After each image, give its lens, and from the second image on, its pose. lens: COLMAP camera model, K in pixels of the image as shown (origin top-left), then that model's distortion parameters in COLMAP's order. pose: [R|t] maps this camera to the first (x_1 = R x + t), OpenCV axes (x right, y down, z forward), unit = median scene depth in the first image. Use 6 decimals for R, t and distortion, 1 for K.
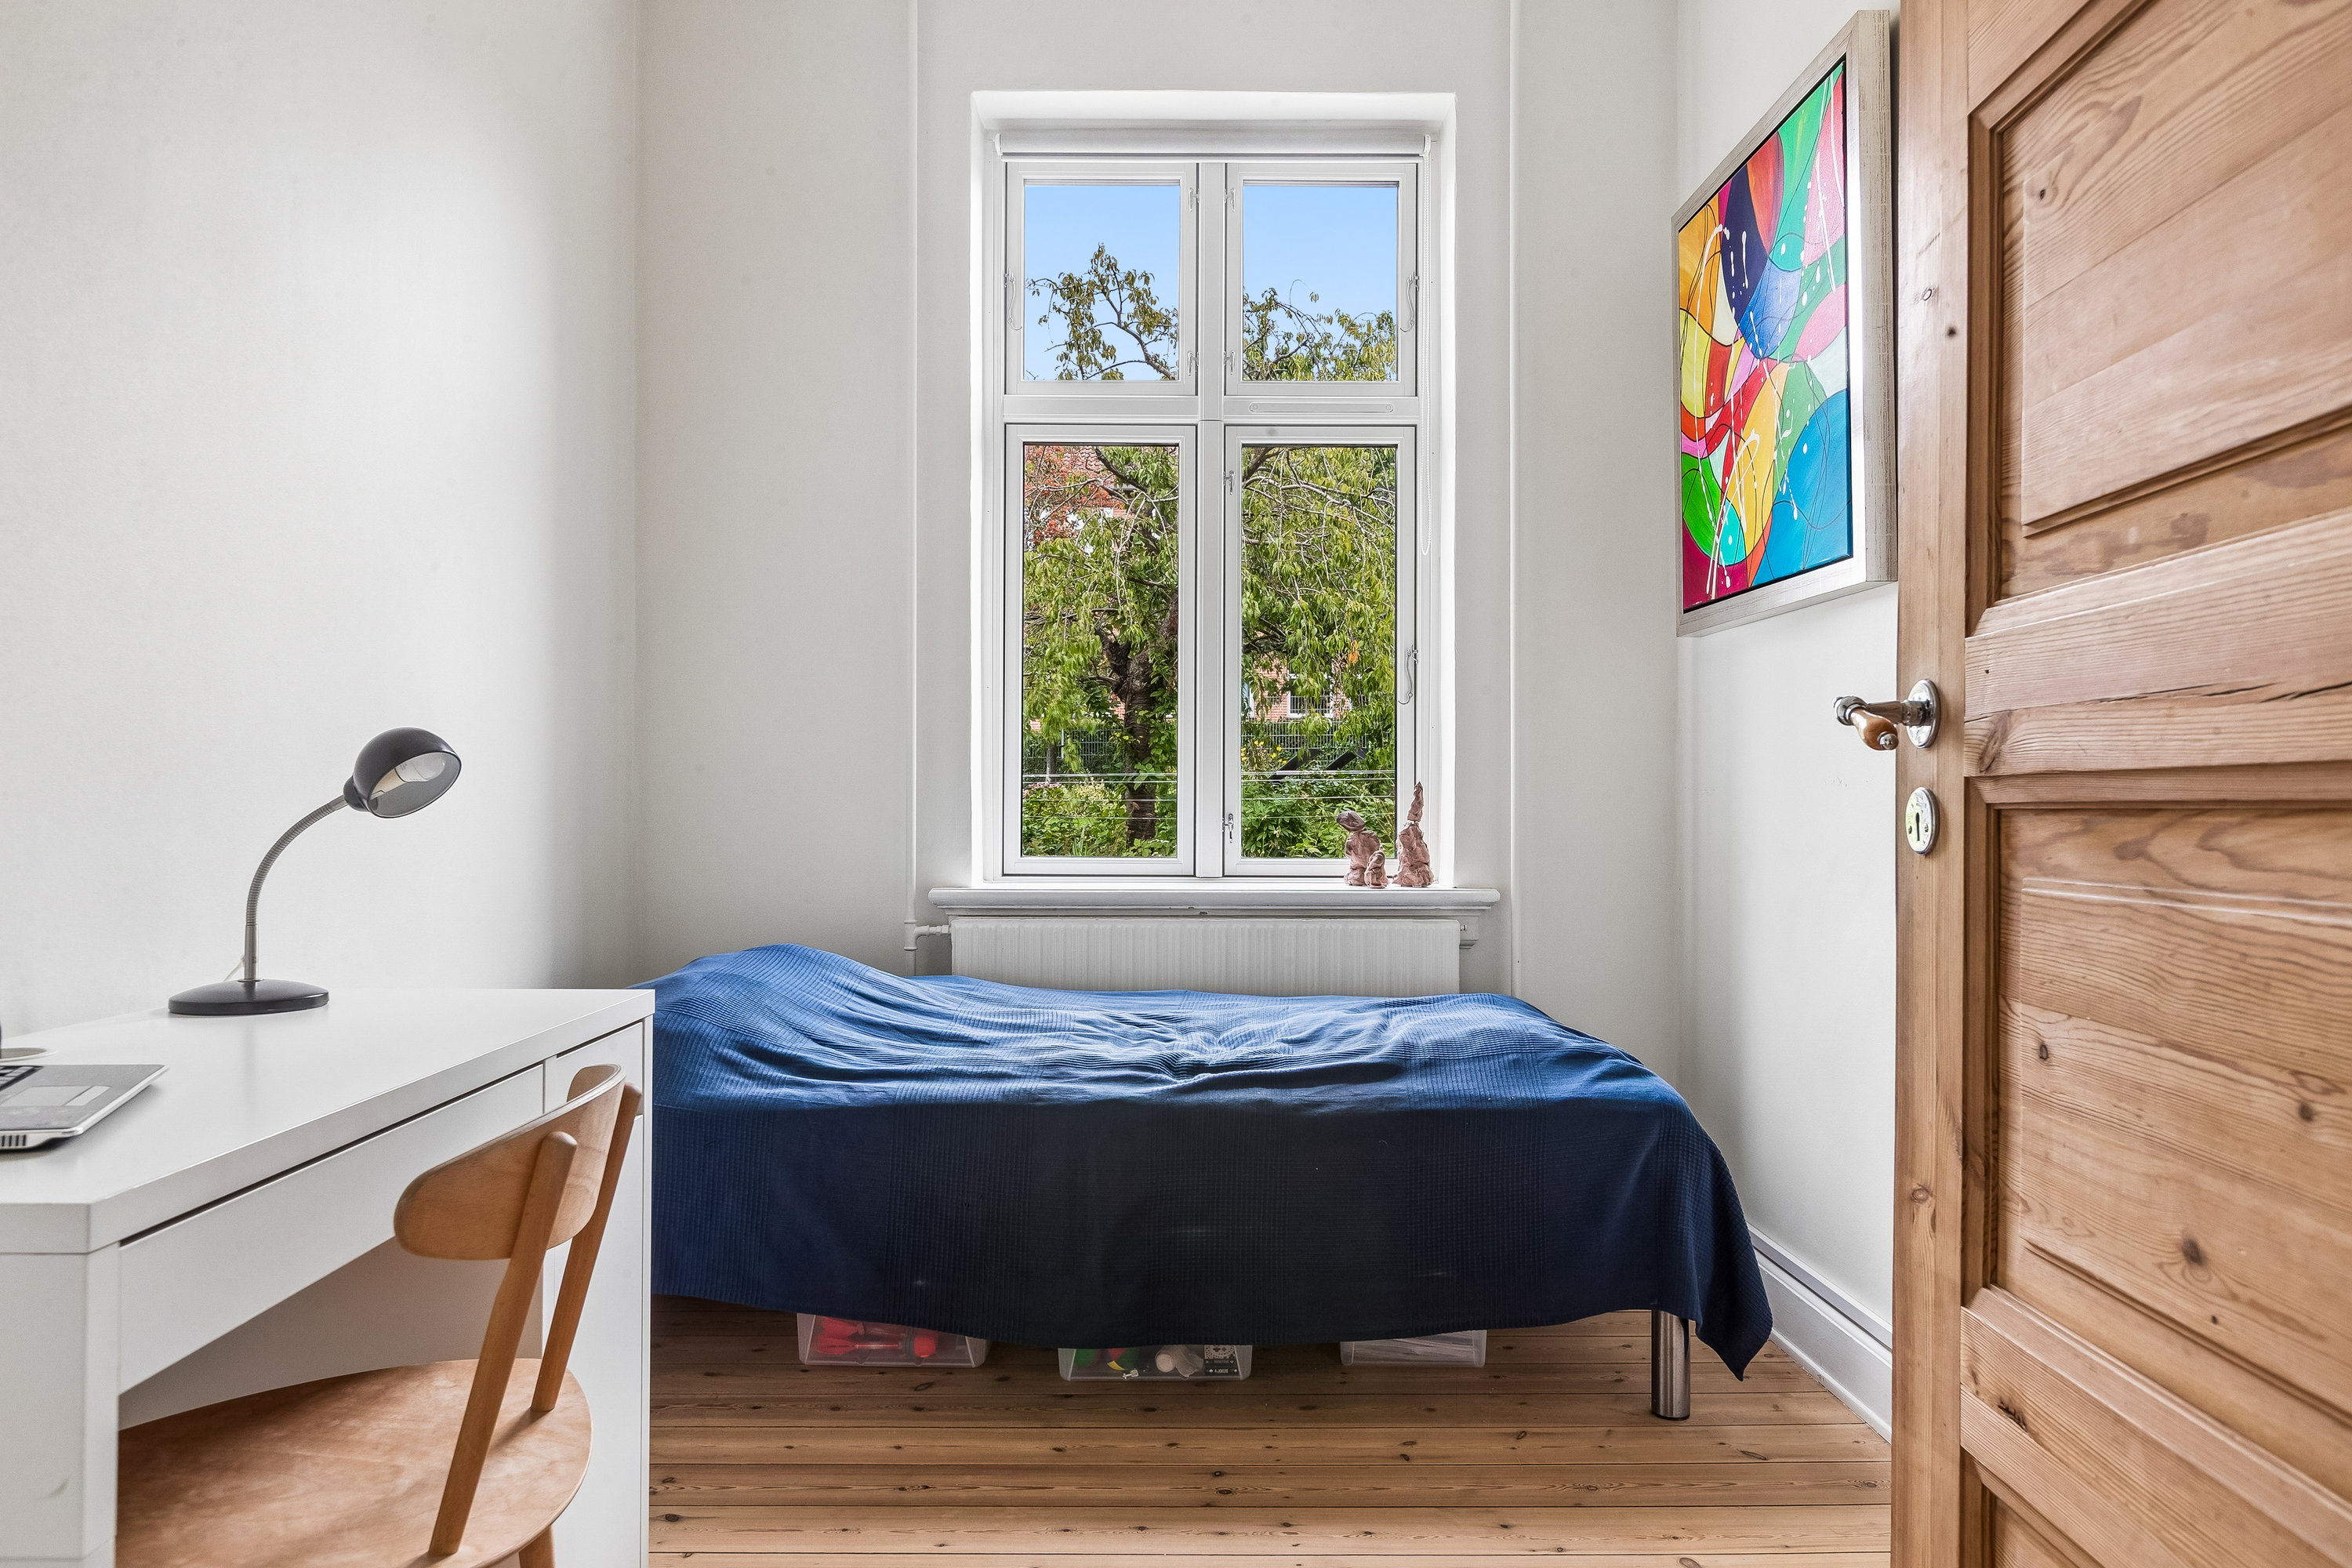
lens RADIAL K [[1811.6, 0, 1176.6], [0, 1811.6, 762.2], [0, 0, 1]] dist [0.013009, -0.013640]
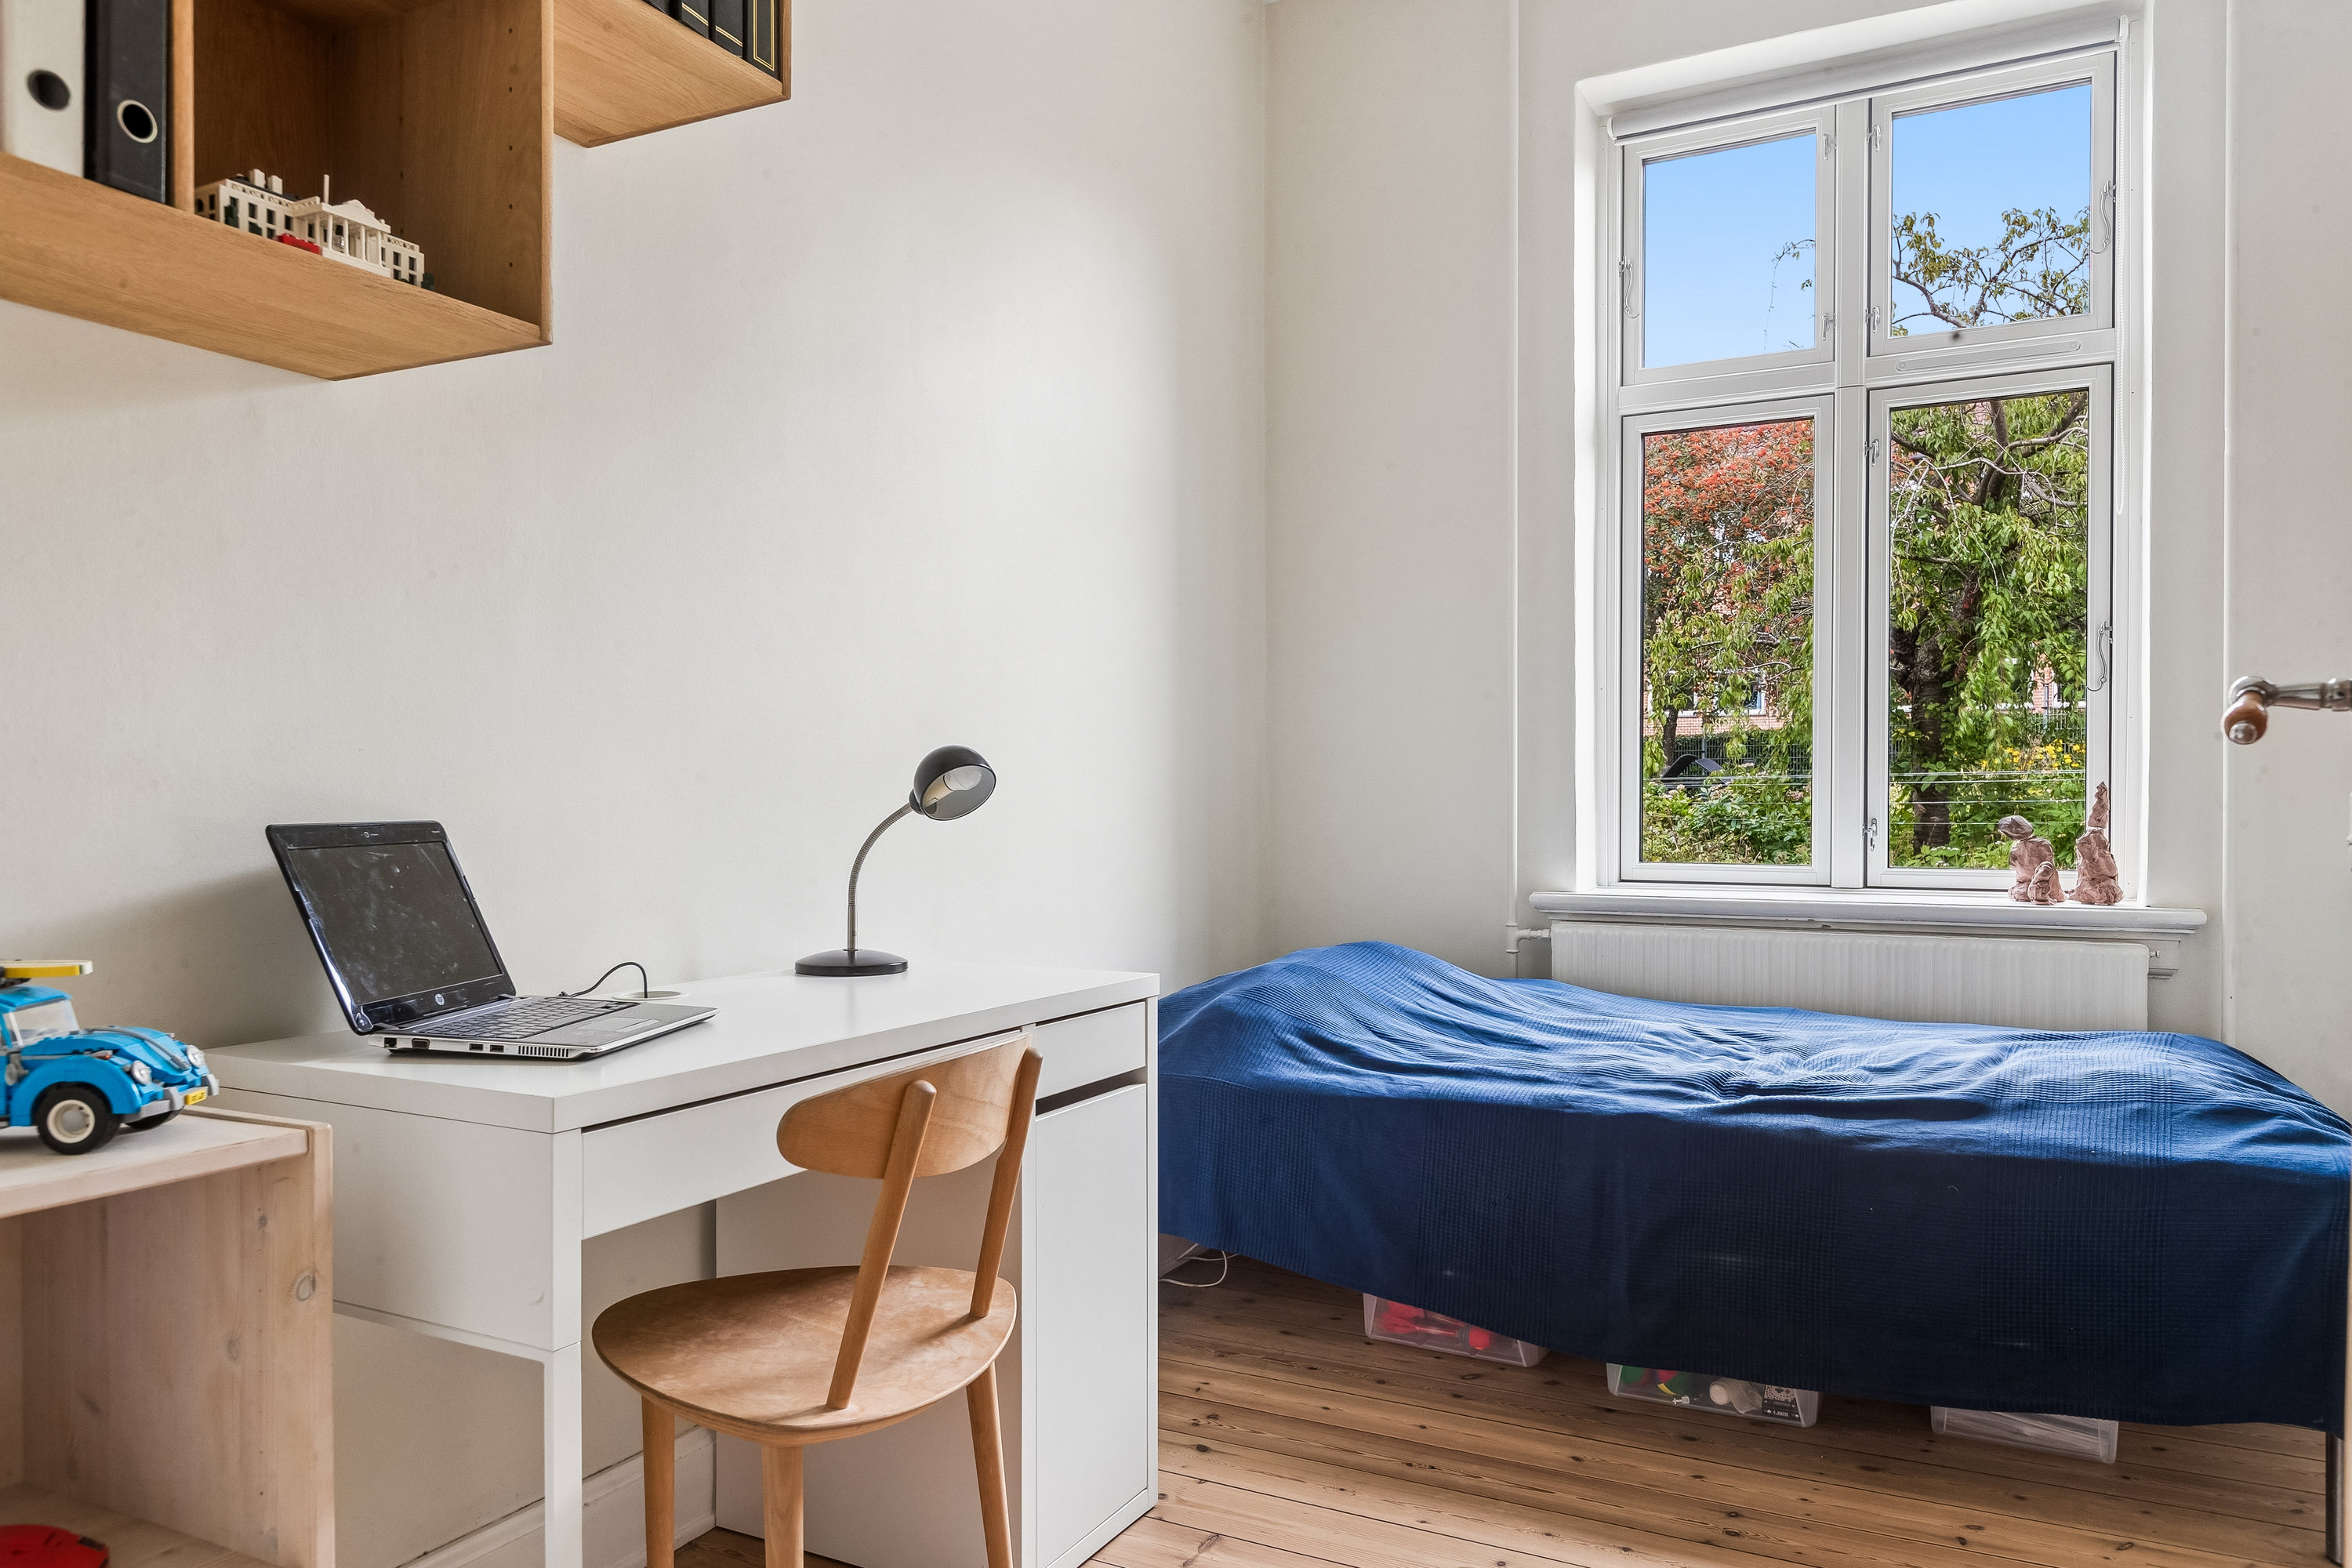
lens RADIAL K [[1867.6, 0, 1173.3], [0, 1867.6, 801.5], [0, 0, 1]] dist [0.009659, -0.013144]
pose [[0.847354, -0.002001, -0.531024, 0.272881], [0.013110, 0.999767, 0.017152, -0.000926], [0.530866, -0.021495, 0.847183, 0.022540]]
